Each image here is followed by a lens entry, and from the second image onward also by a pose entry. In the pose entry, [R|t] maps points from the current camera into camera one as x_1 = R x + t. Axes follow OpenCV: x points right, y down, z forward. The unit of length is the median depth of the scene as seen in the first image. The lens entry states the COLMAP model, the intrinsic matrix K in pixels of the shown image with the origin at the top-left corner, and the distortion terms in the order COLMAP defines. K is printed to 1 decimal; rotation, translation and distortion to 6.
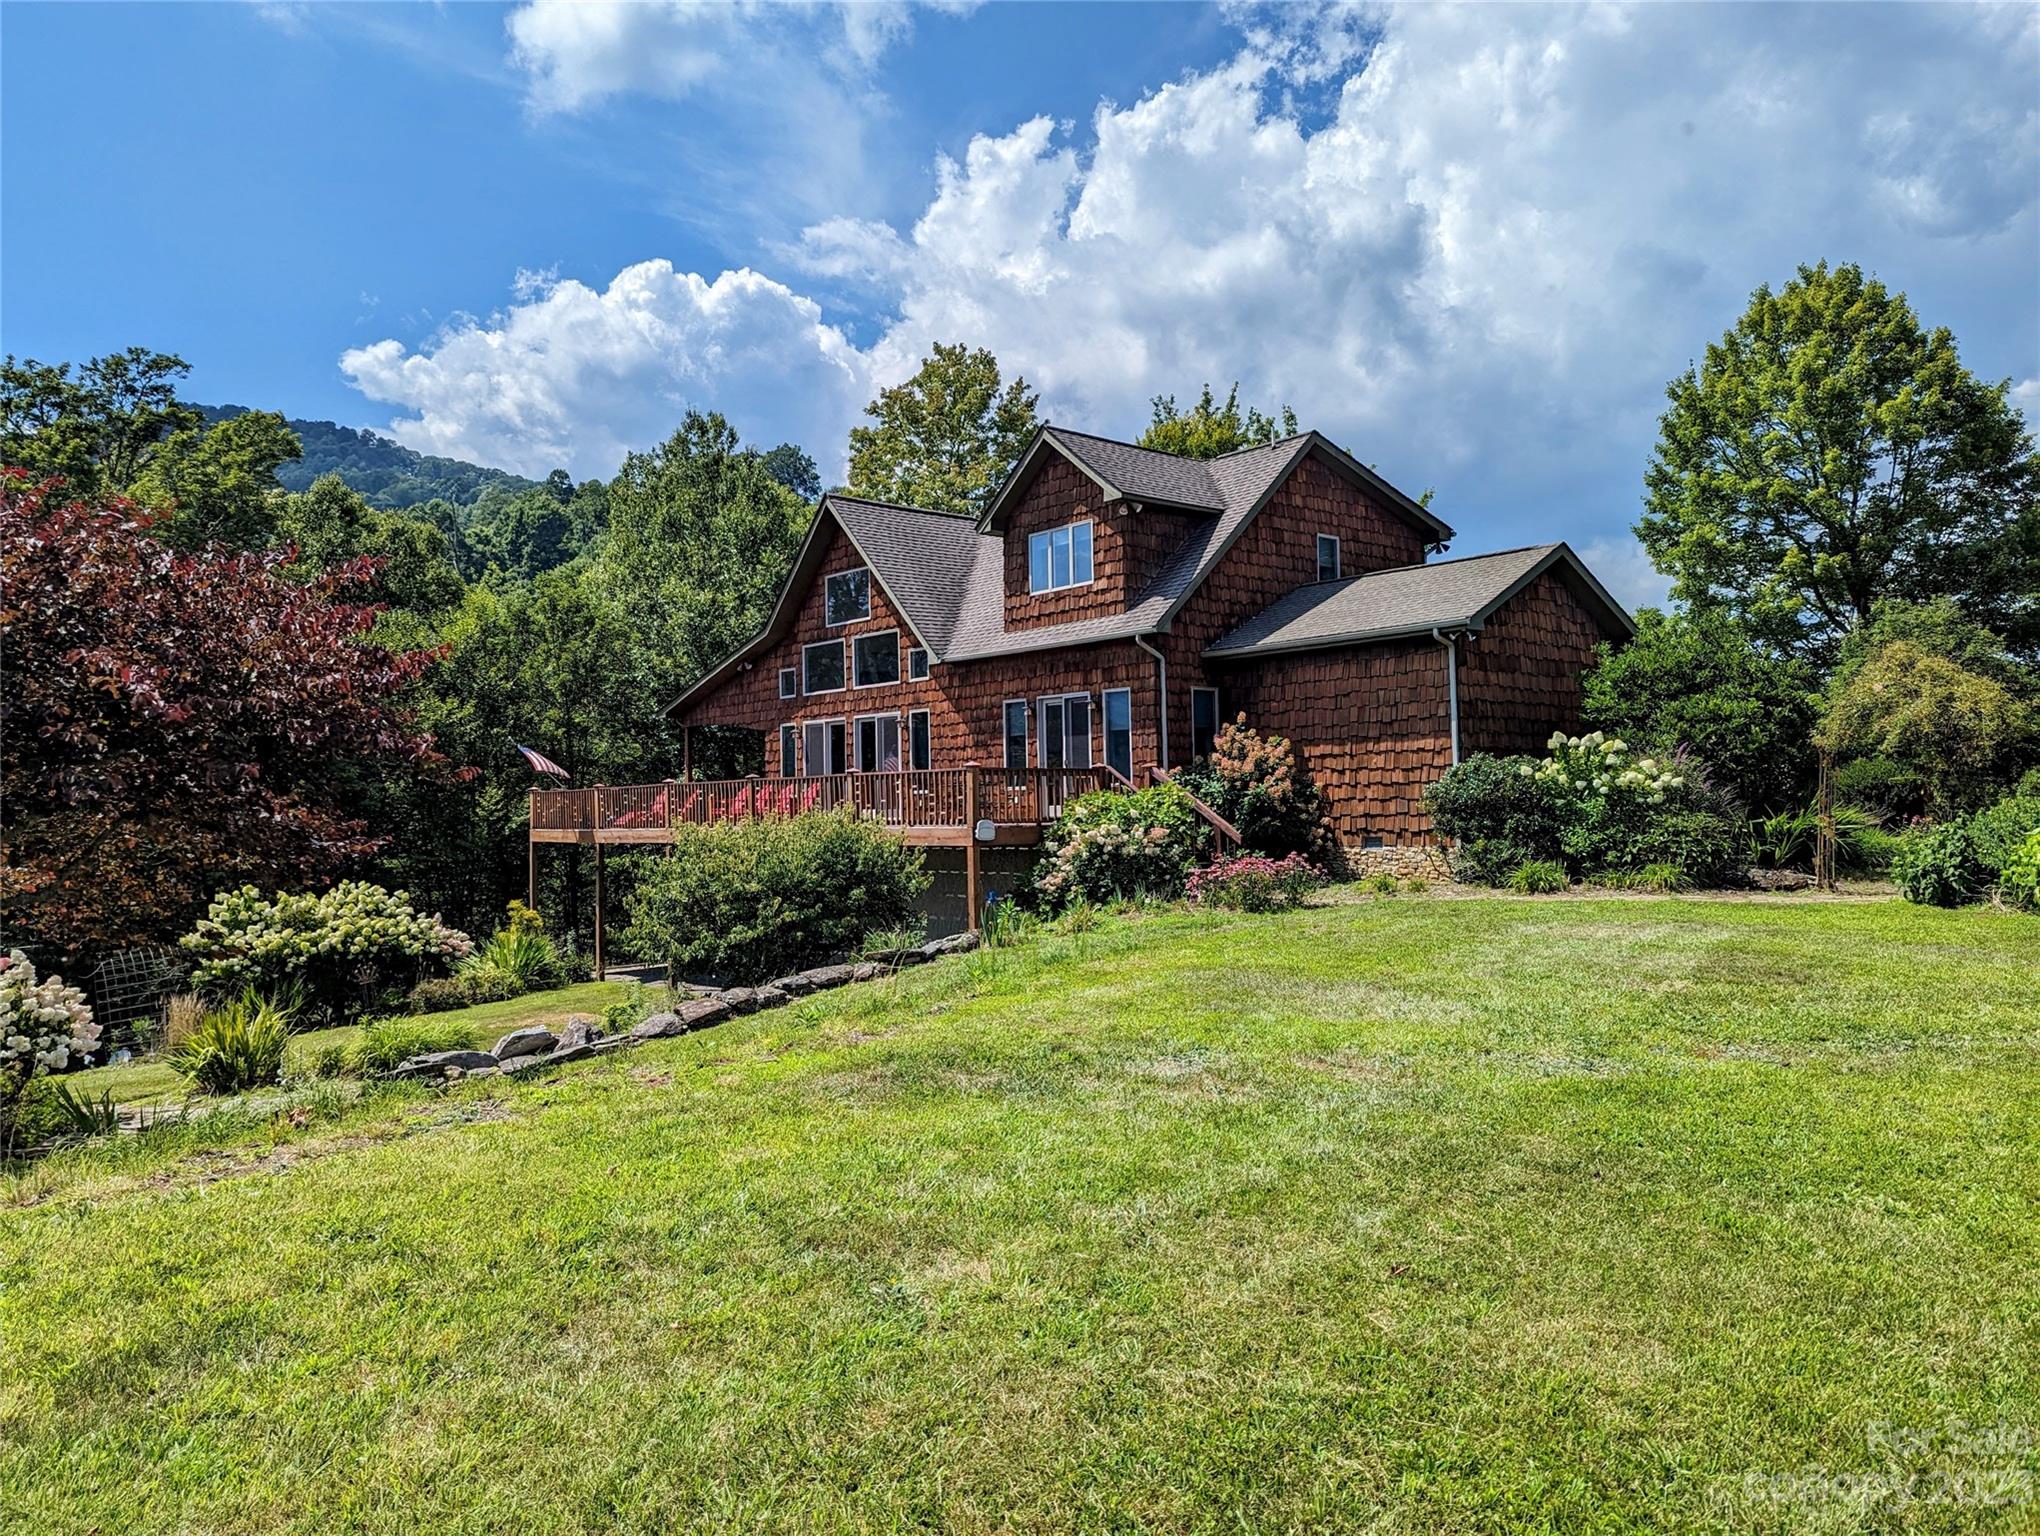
lens RADIAL K [[1414.8, 0, 1015.6], [0, 1414.8, 727.3], [0, 0, 1]] dist [0.051711, -0.040014]
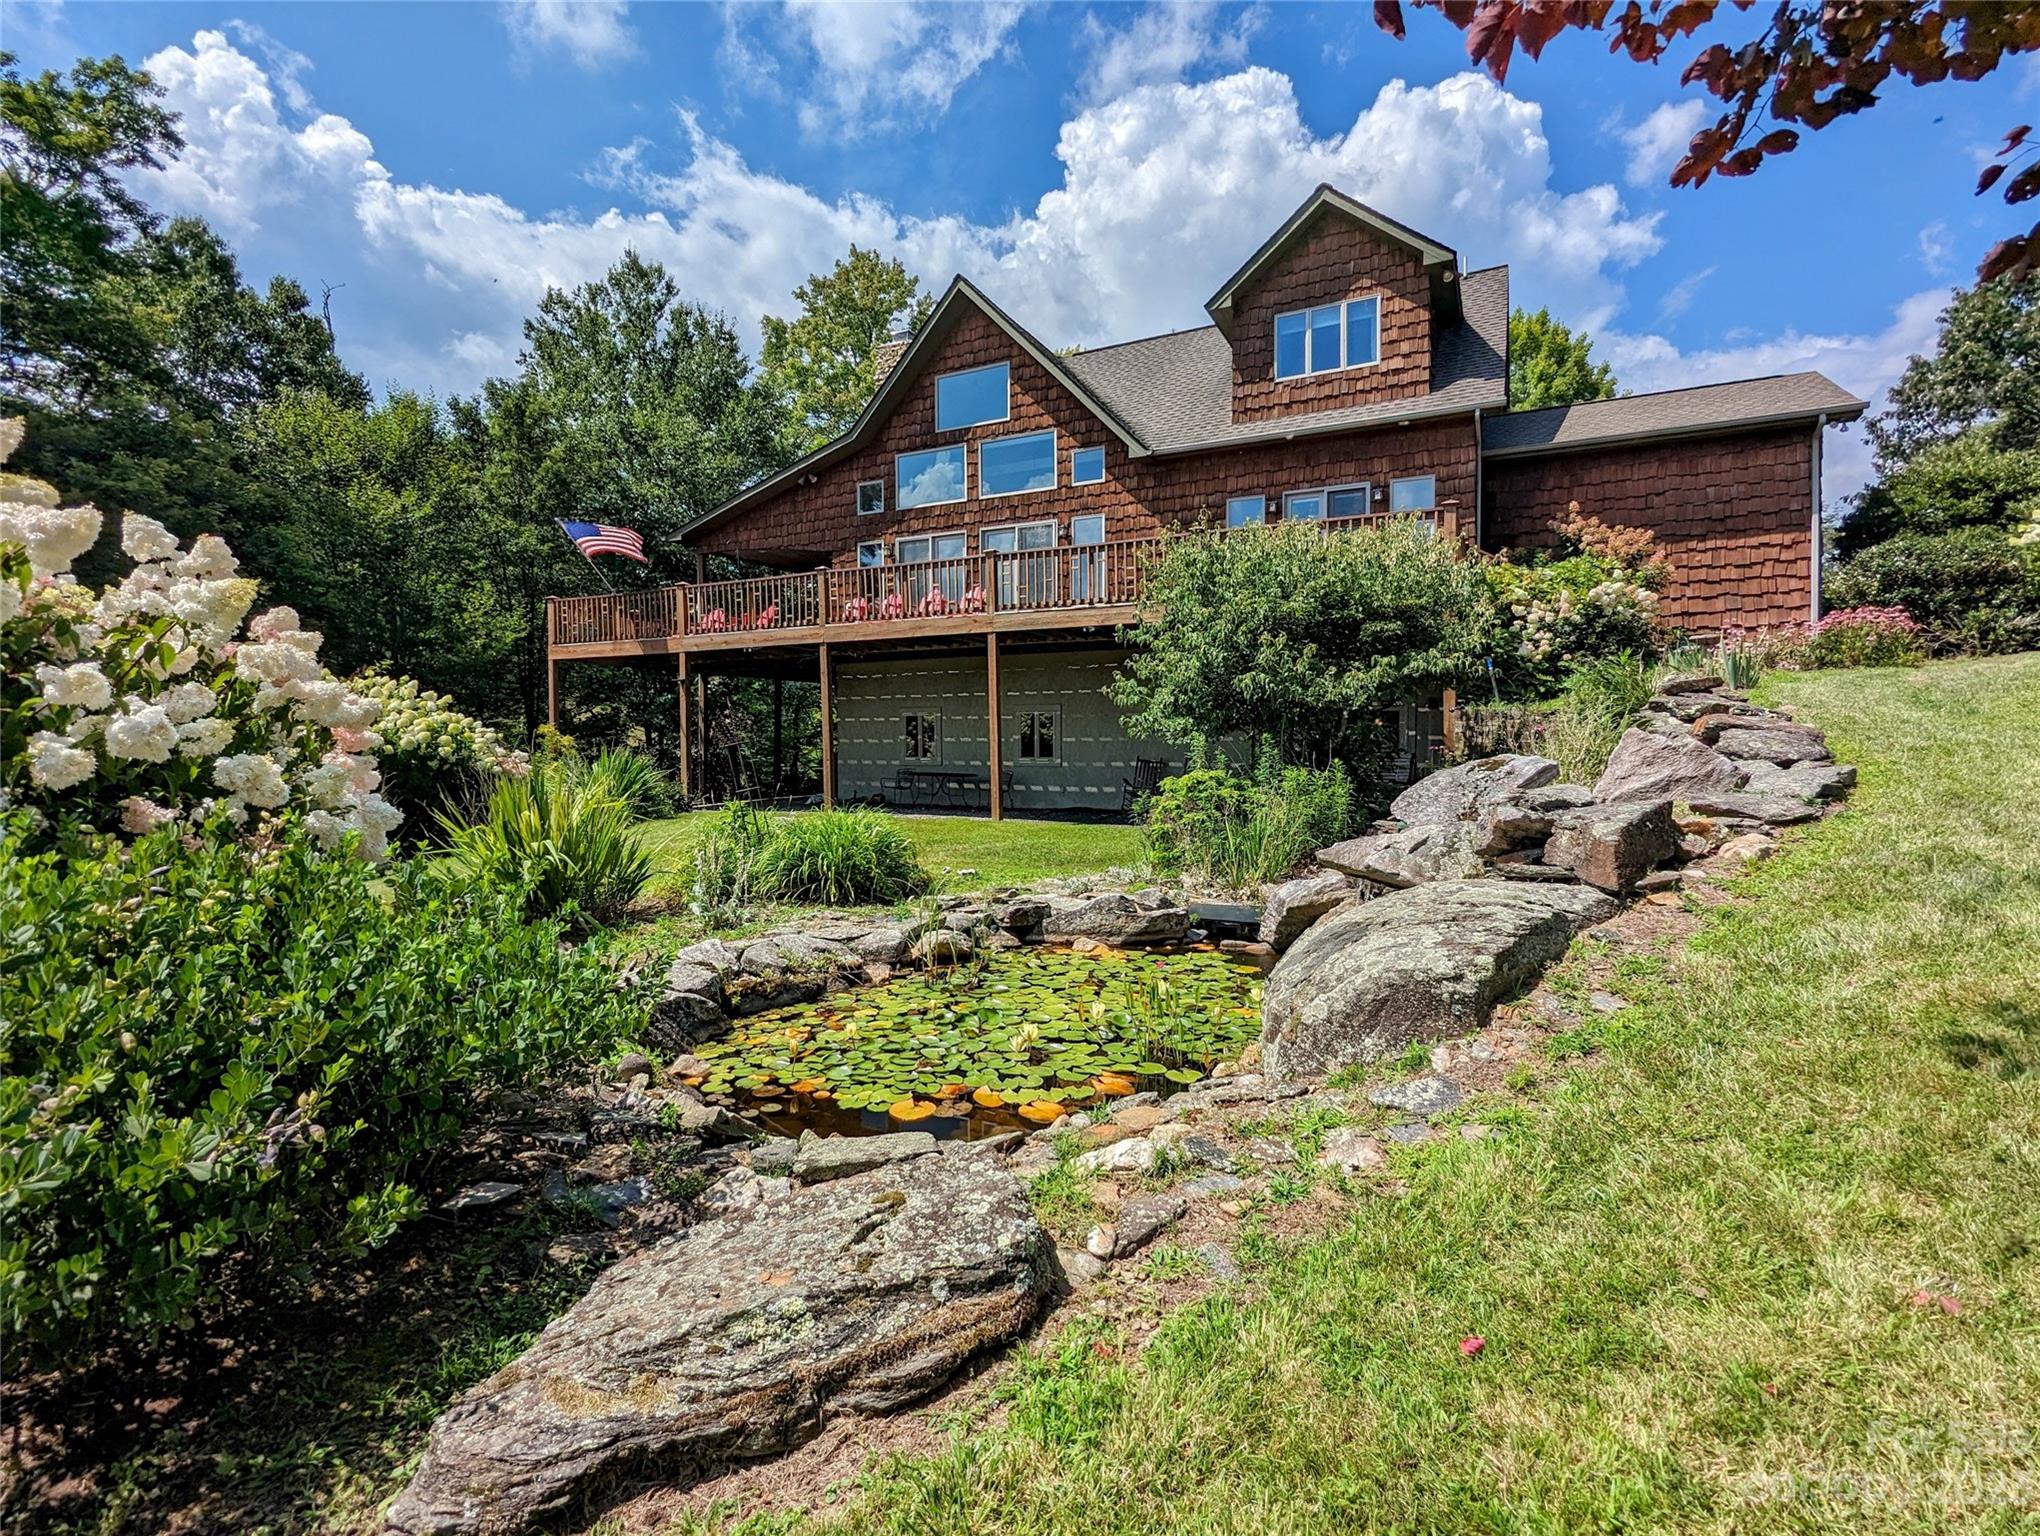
lens RADIAL K [[959.6, 0, 1011.3], [0, 959.6, 763.5], [0, 0, 1]] dist [-0.003072, 0.001747]
pose [[0.927823, 0.010307, 0.372877, -0.428149], [-0.037240, 0.997184, 0.065100, 0.135984], [-0.371156, -0.074287, 0.925594, 0.524391]]
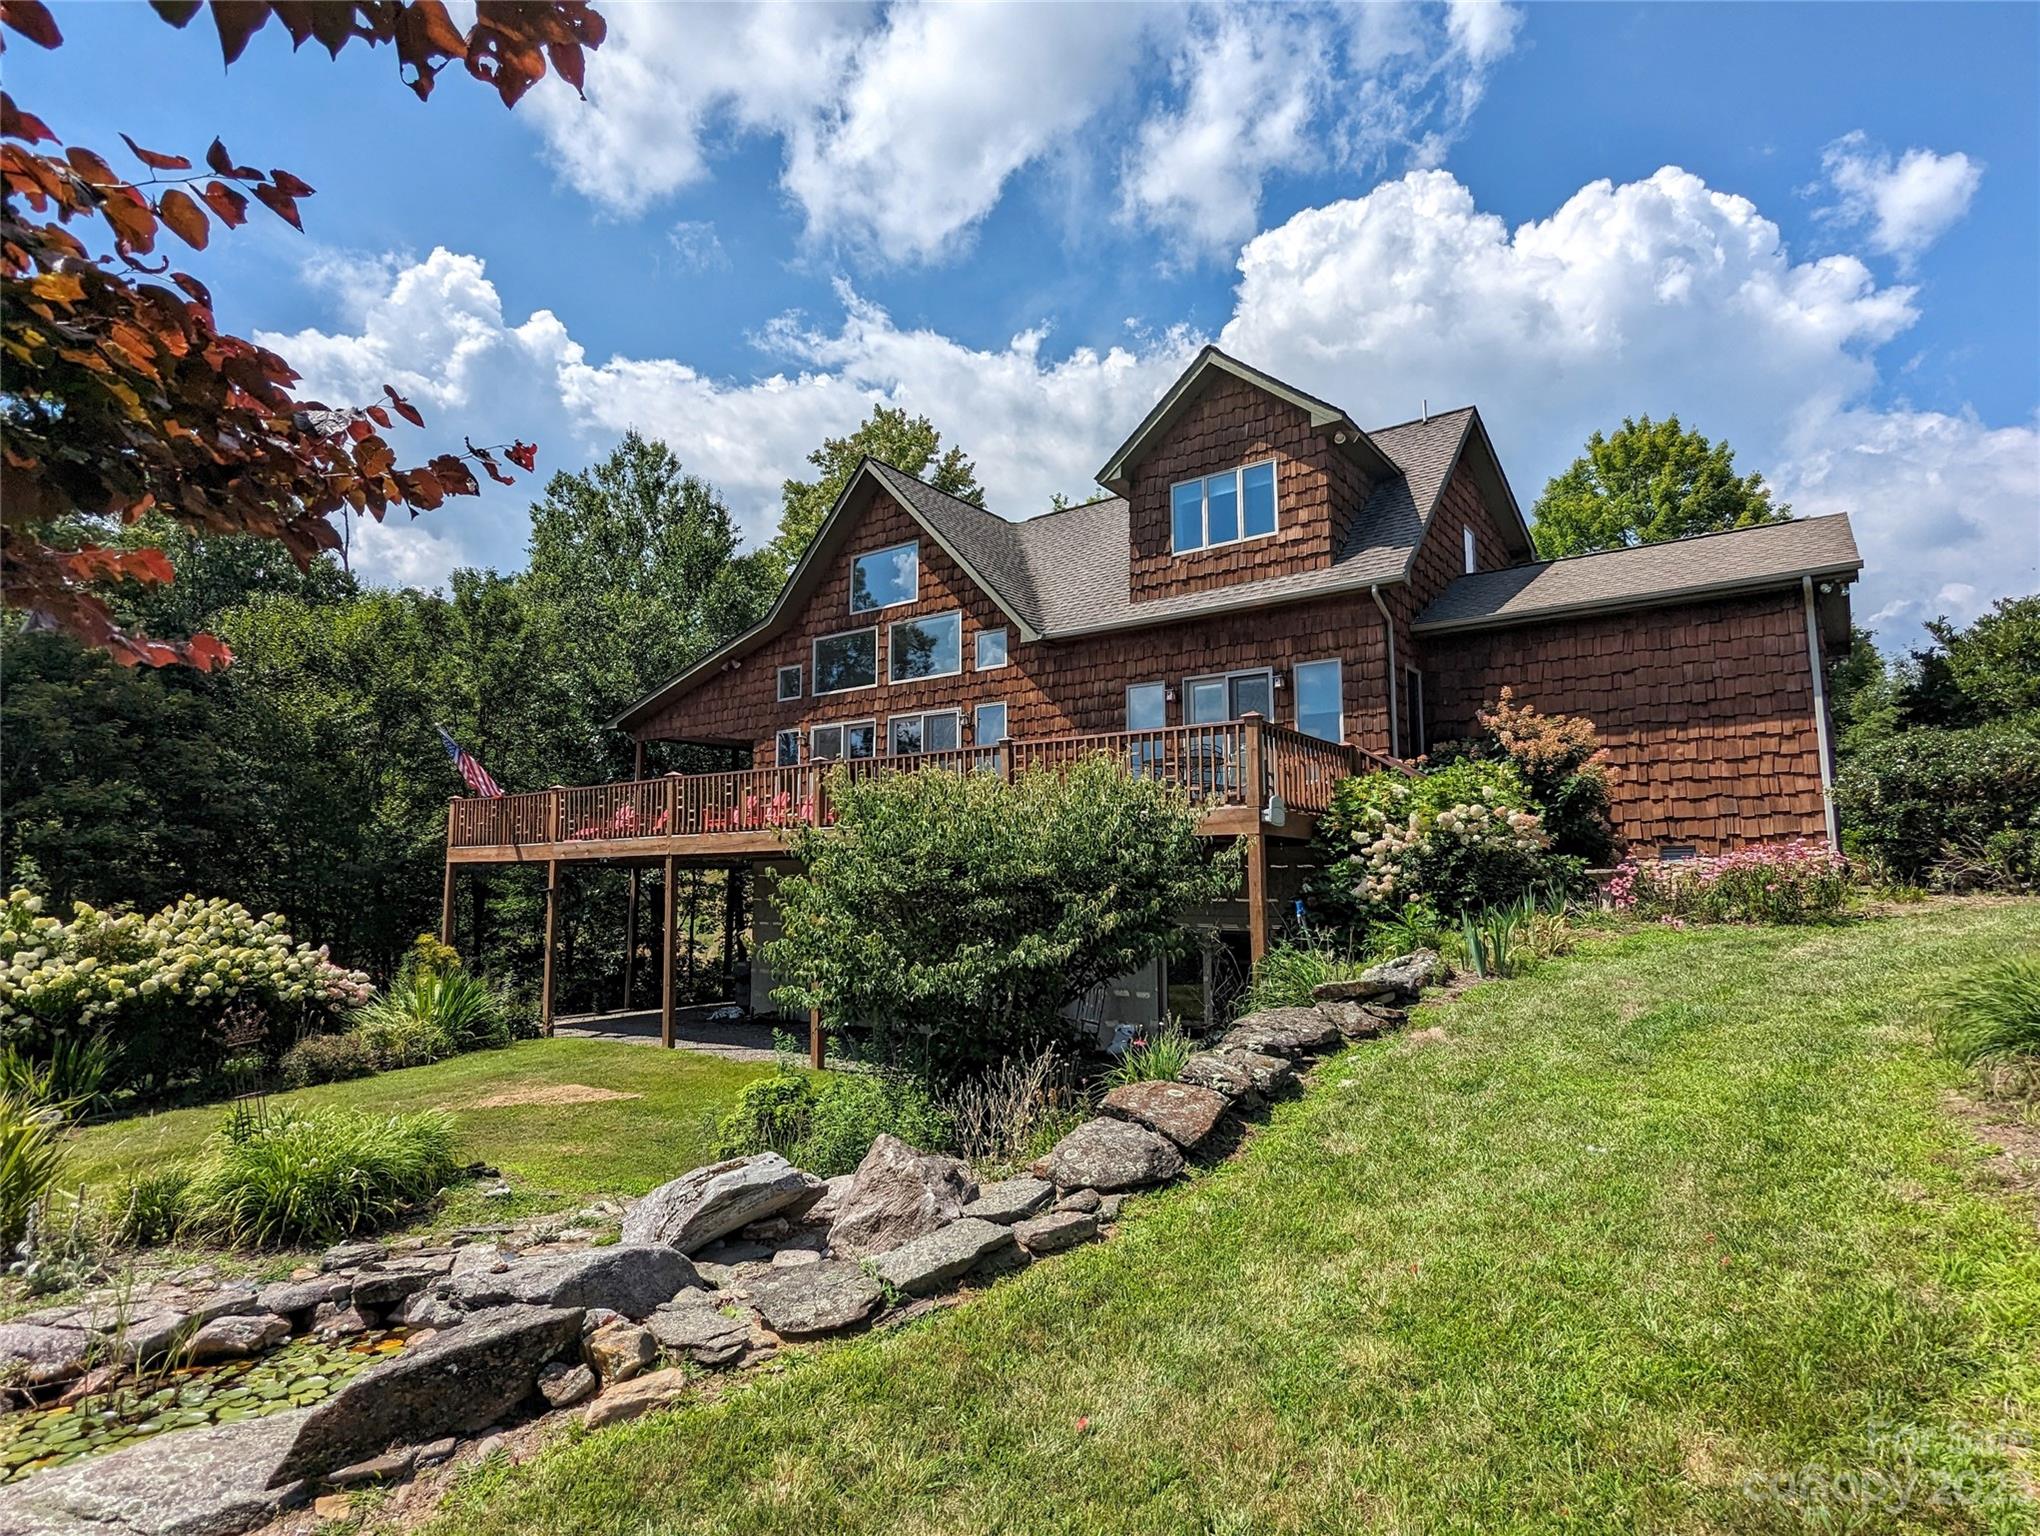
lens RADIAL K [[1072.4, 0, 1017.1], [0, 1072.4, 767.5], [0, 0, 1]] dist [0.000252, -0.000328]
pose [[0.974080, 0.047069, 0.221253, -0.234694], [-0.032660, 0.997127, -0.068338, 0.083032], [-0.223835, 0.059341, 0.972819, 0.477831]]
